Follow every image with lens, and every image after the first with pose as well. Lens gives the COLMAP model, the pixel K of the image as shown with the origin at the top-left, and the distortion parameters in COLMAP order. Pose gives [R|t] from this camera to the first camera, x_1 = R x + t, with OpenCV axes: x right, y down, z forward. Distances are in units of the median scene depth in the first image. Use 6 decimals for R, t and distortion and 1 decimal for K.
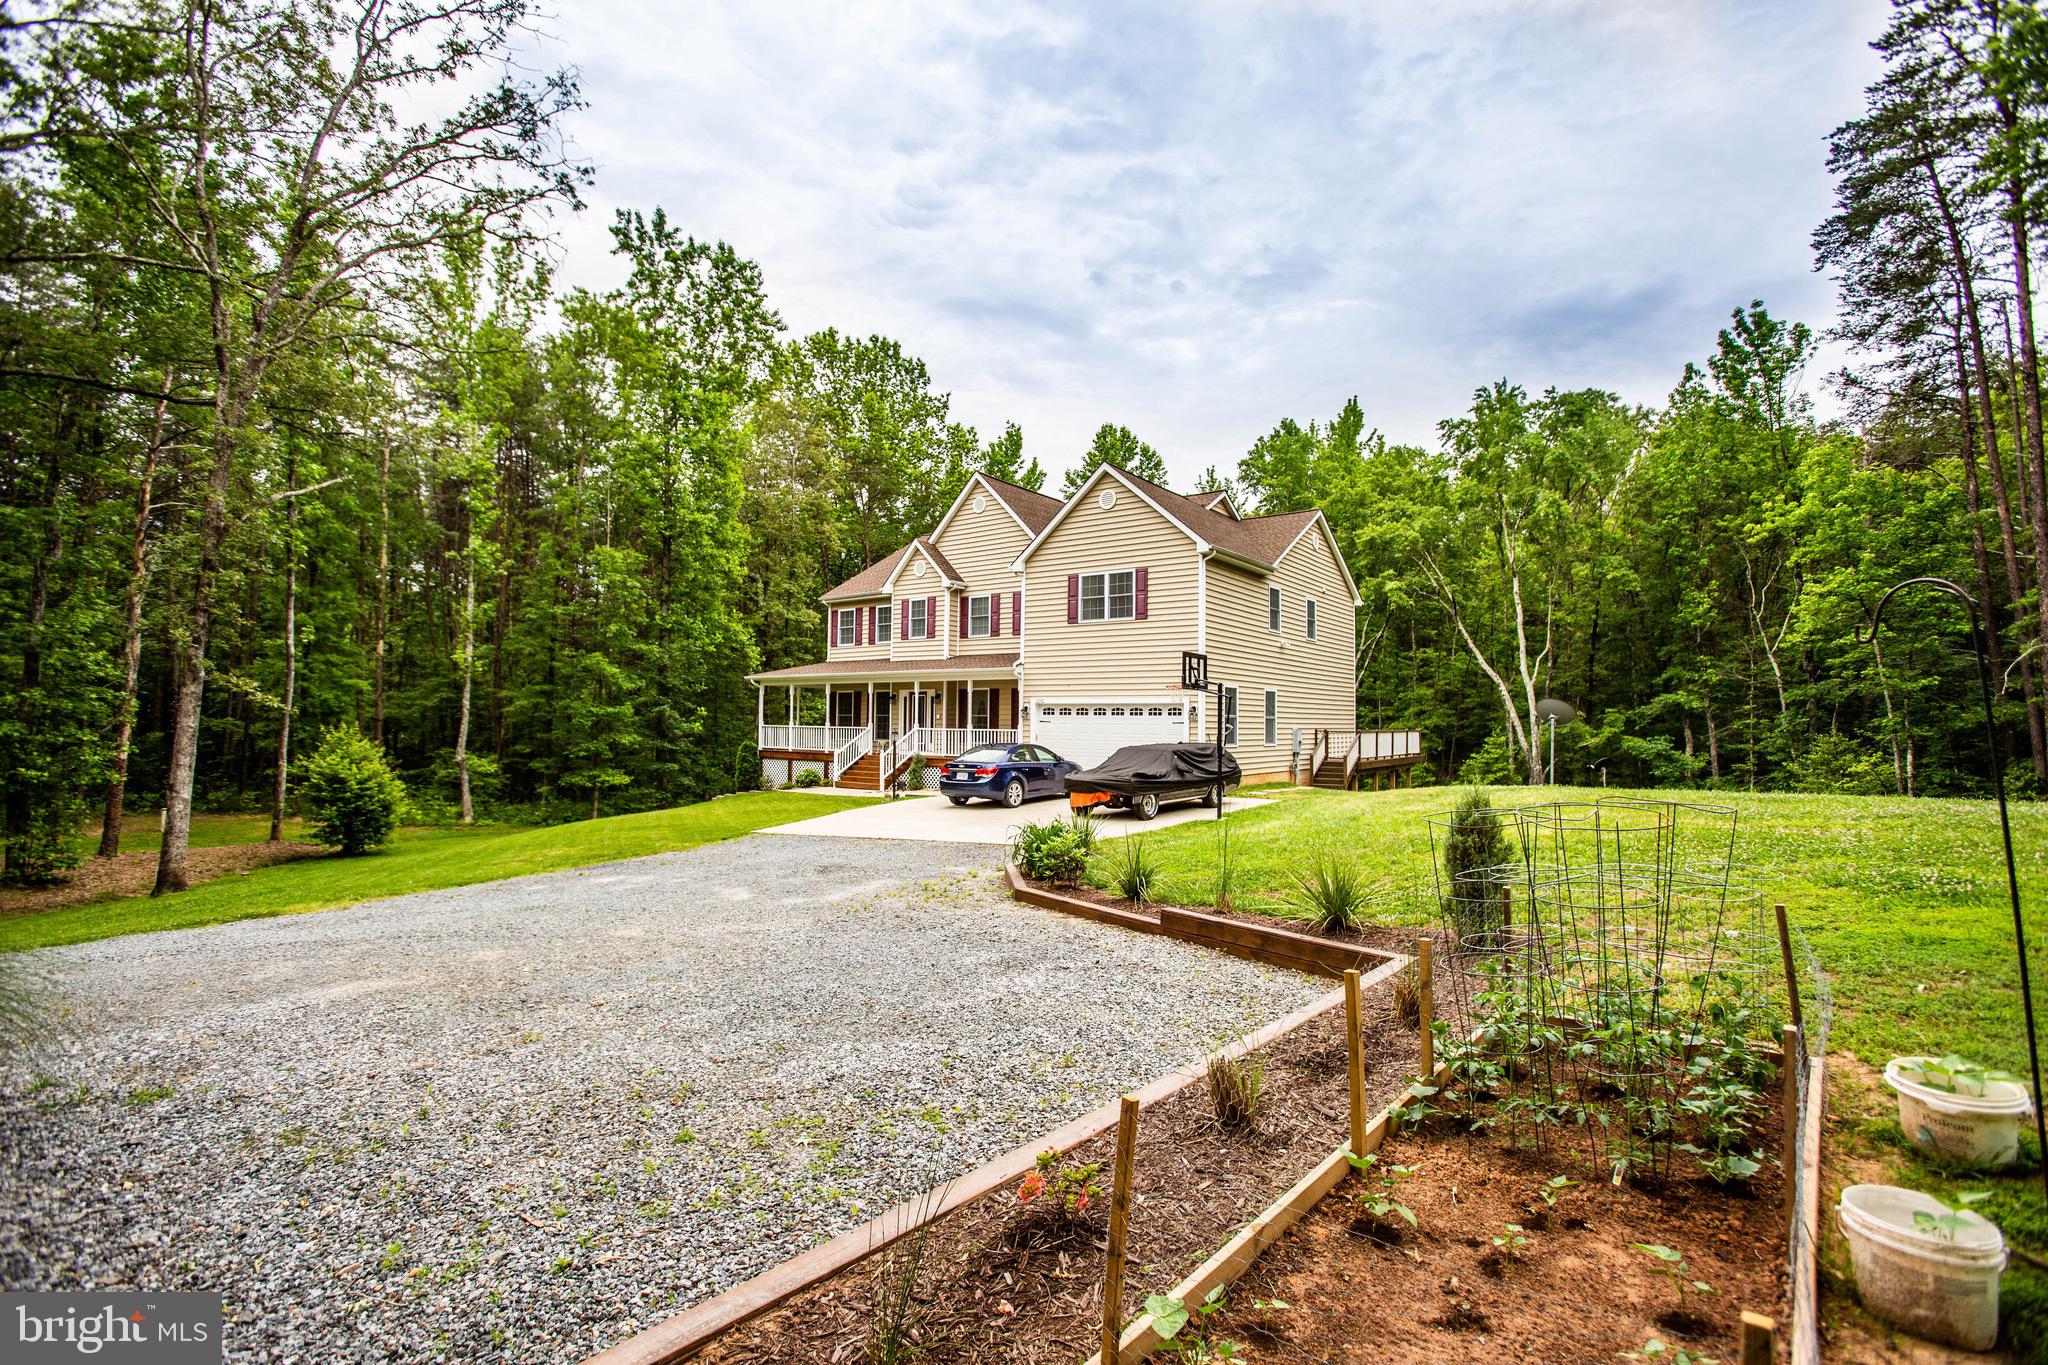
lens RADIAL K [[940.3, 0, 1012.4], [0, 940.3, 681.9], [0, 0, 1]] dist [-0.066070, 0.030479]
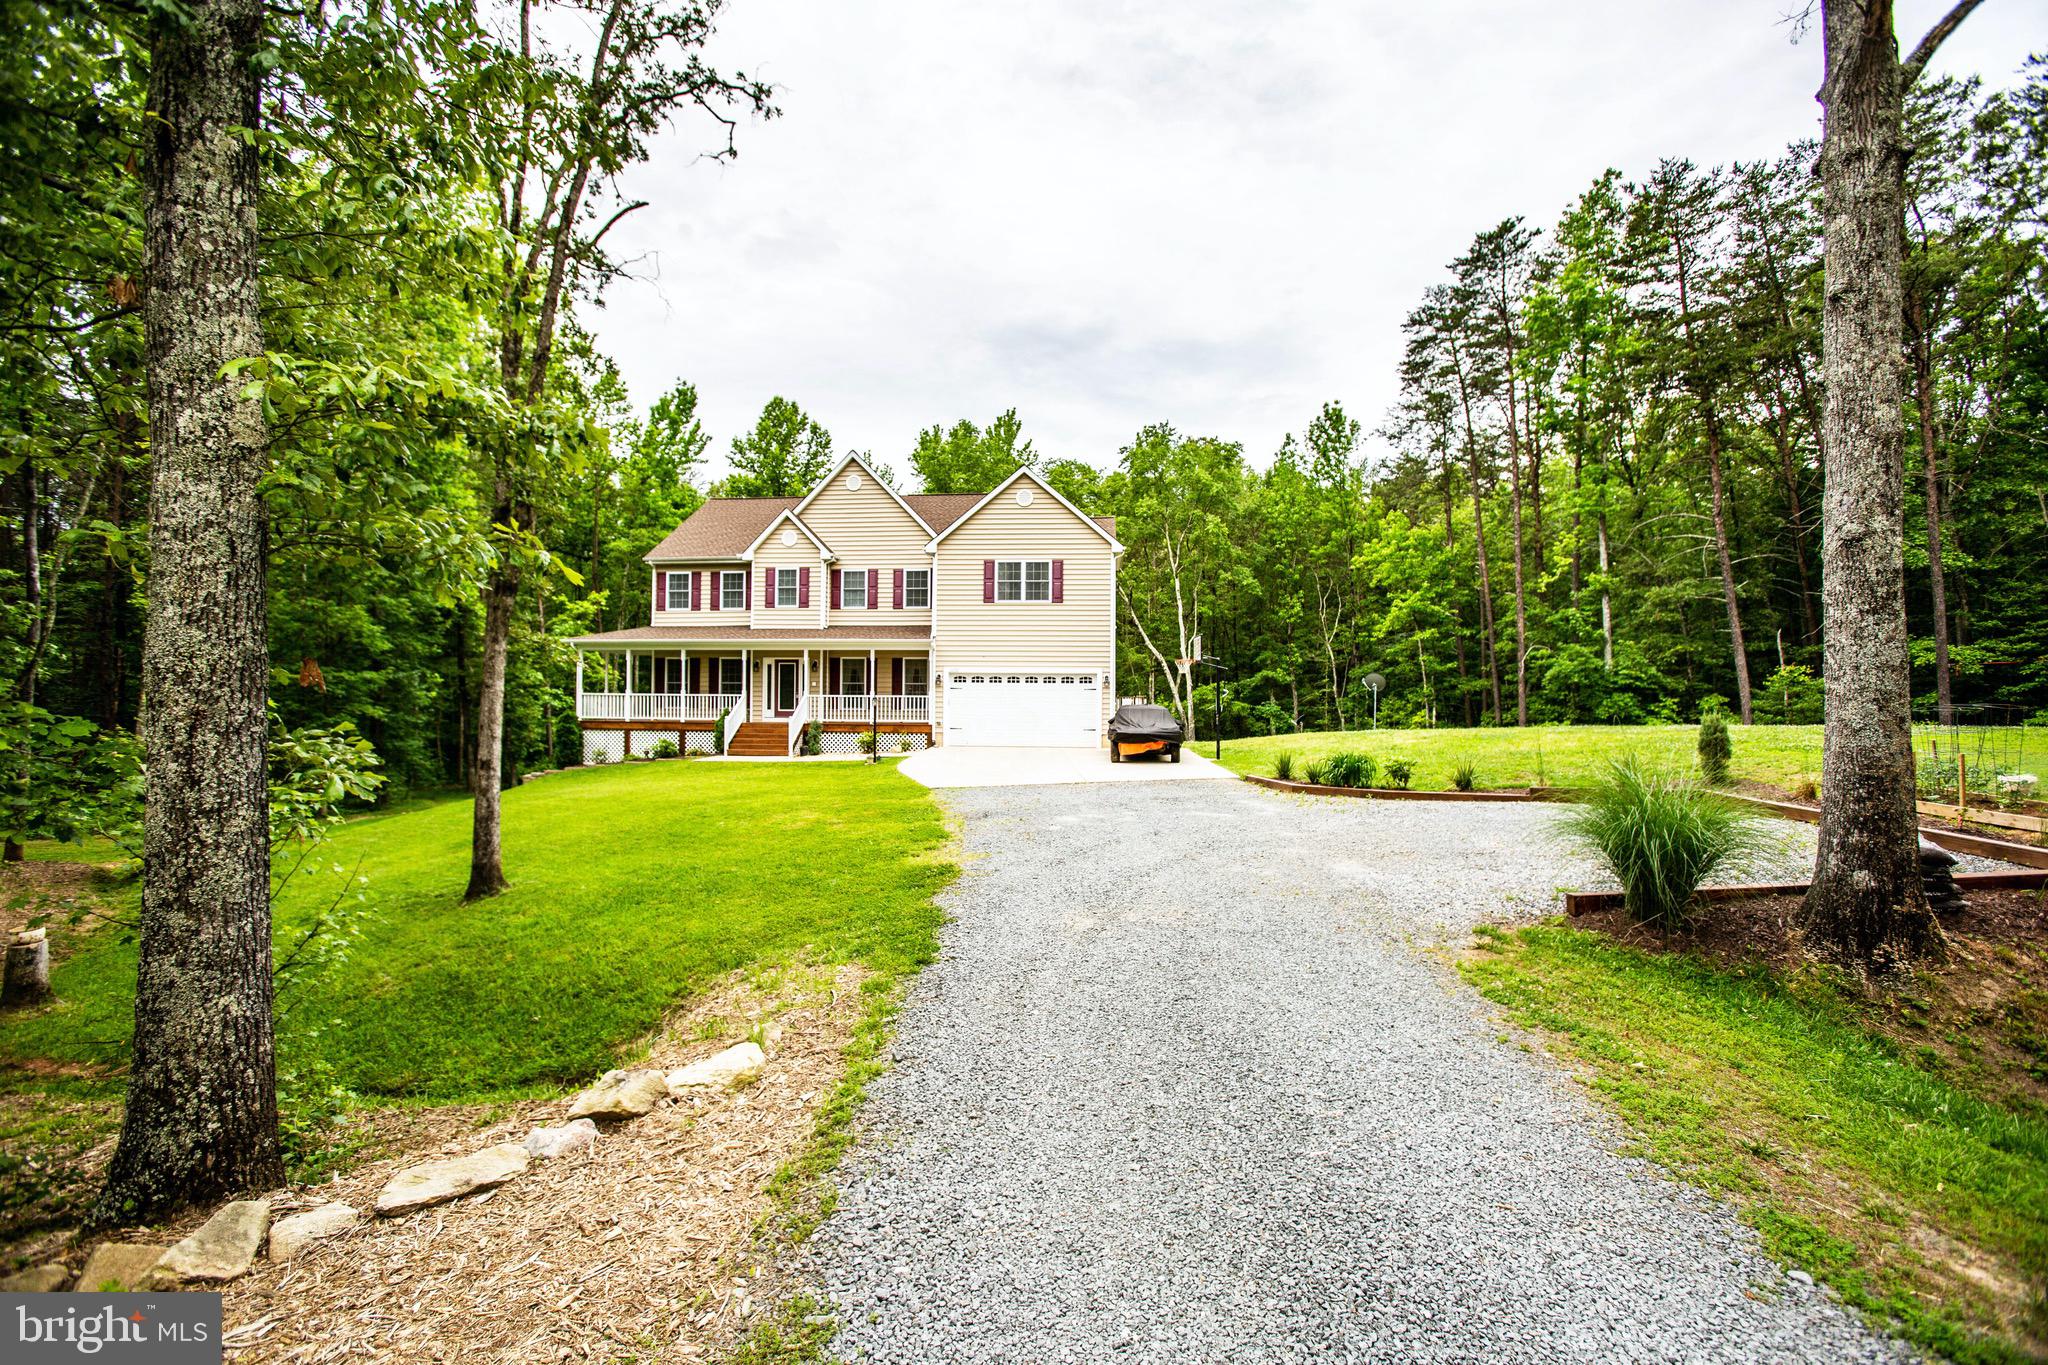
lens RADIAL K [[940.3, 0, 1012.4], [0, 940.3, 681.9], [0, 0, 1]] dist [-0.066070, 0.030479]
pose [[0.844263, 0.003933, 0.535915, -0.436560], [-0.020246, 0.999493, 0.024560, 0.004555], [-0.535547, -0.031585, 0.843915, 0.014082]]
